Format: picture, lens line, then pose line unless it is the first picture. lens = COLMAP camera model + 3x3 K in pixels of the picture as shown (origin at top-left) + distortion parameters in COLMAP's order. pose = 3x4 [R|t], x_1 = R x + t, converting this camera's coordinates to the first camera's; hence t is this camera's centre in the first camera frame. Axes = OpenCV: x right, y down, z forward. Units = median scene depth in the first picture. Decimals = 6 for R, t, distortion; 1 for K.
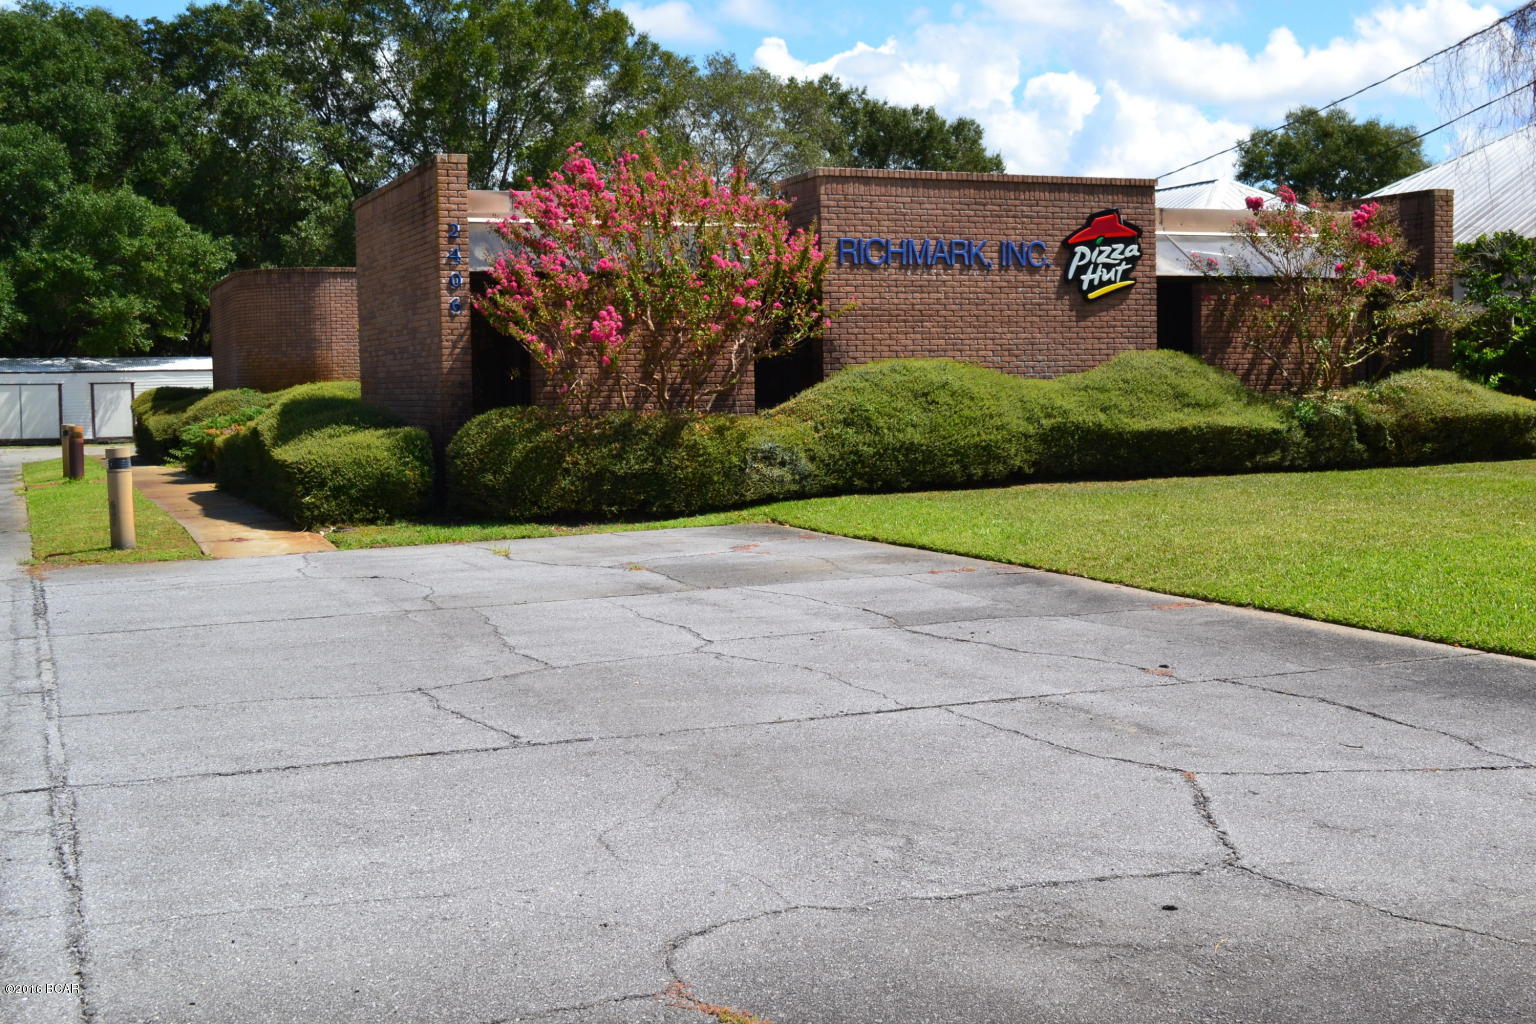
lens RADIAL K [[1853.8, 0, 768.6], [0, 1853.8, 518.8], [0, 0, 1]] dist [-0.060945, 0.000000]
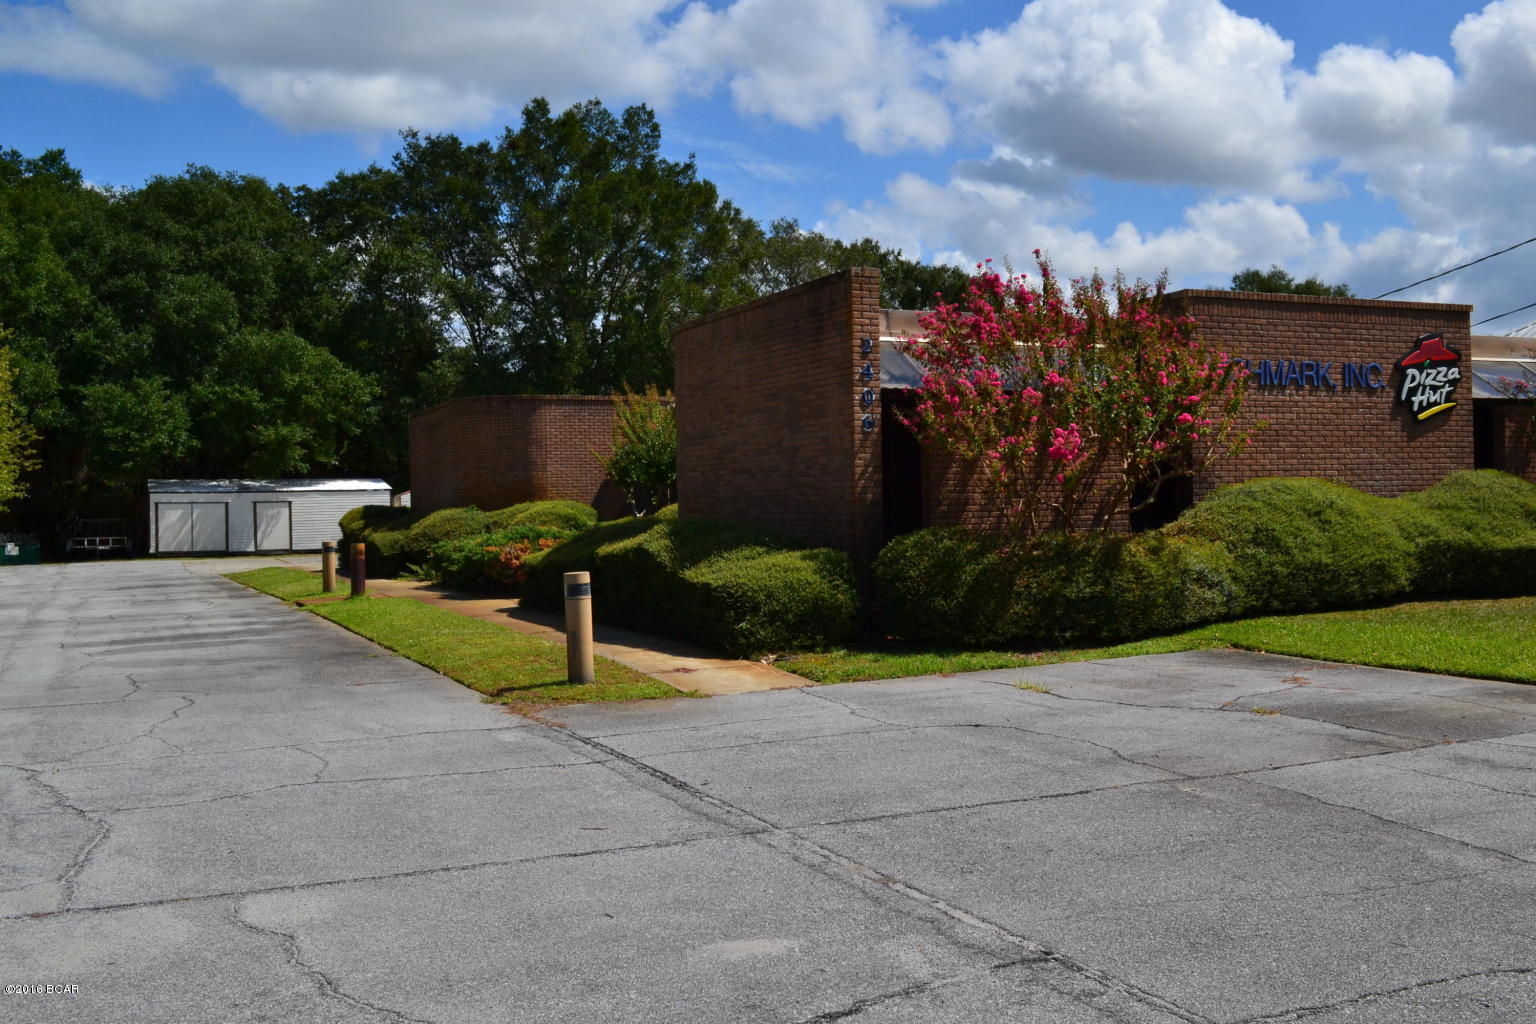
lens RADIAL K [[1547.1, 0, 765.6], [0, 1547.1, 497.9], [0, 0, 1]] dist [-0.091681, 0.000000]
pose [[0.999848, -0.000788, 0.017405, -0.203882], [0.002106, 0.997118, -0.075836, -0.012605], [-0.017295, 0.075861, 0.996968, 0.168814]]
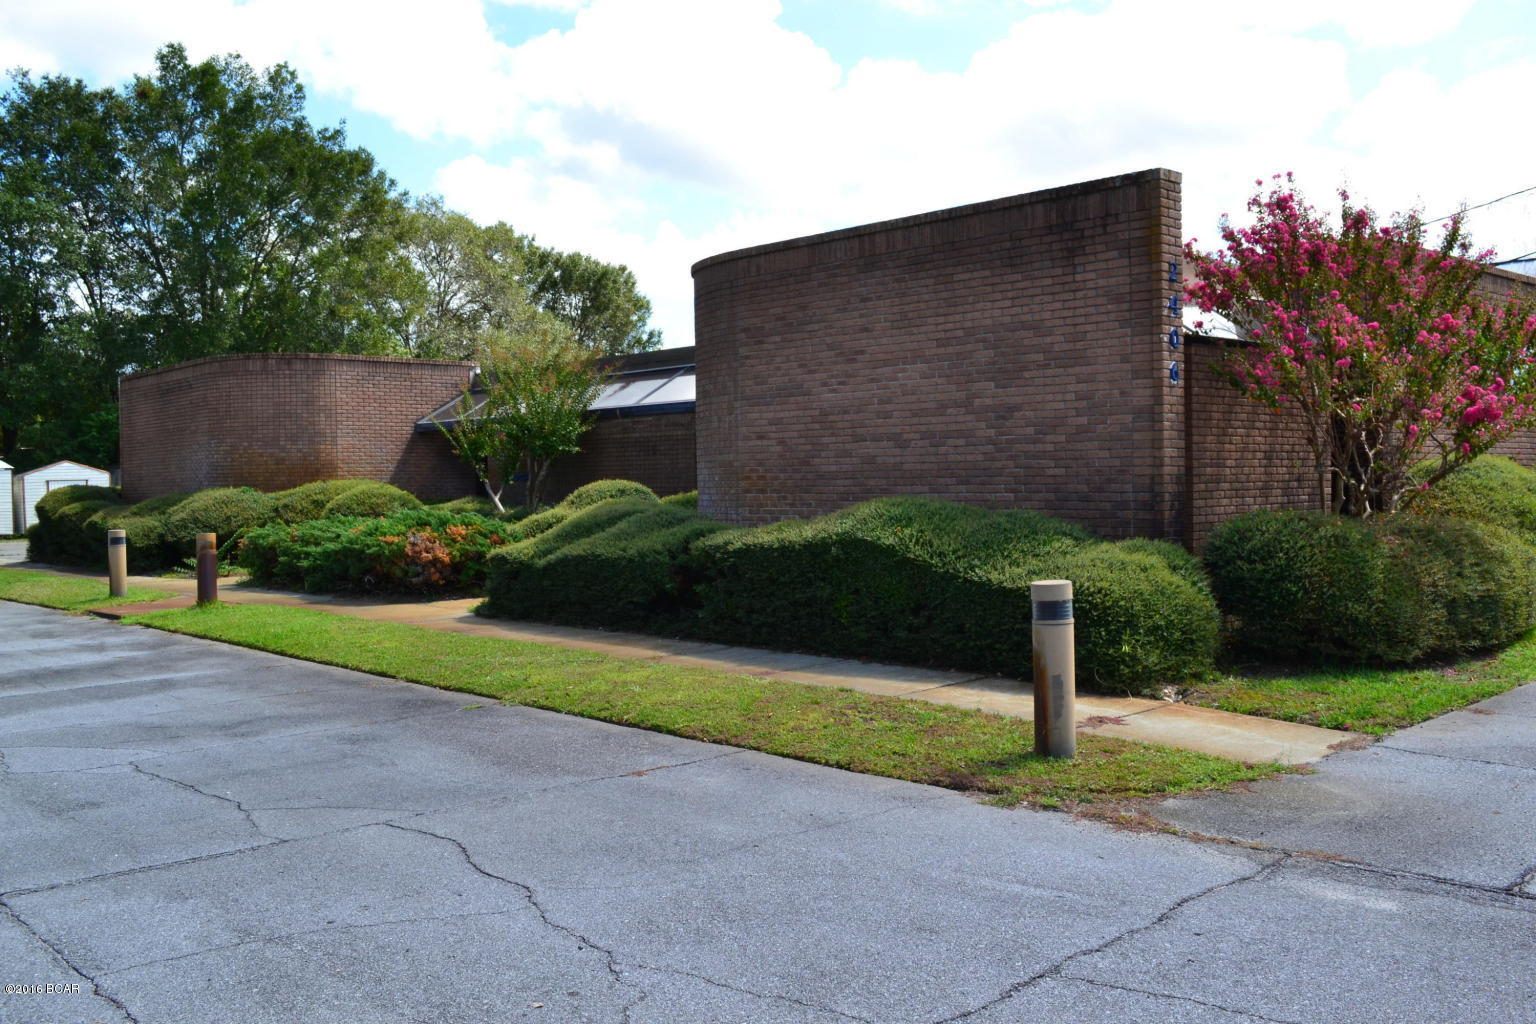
lens RADIAL K [[1430.0, 0, 784.3], [0, 1430.0, 489.0], [0, 0, 1]] dist [-0.070232, 0.000000]
pose [[0.939625, 0.003168, 0.342190, -0.438699], [0.021641, 0.997405, -0.068659, -0.028616], [-0.341520, 0.071919, 0.937119, 0.450857]]
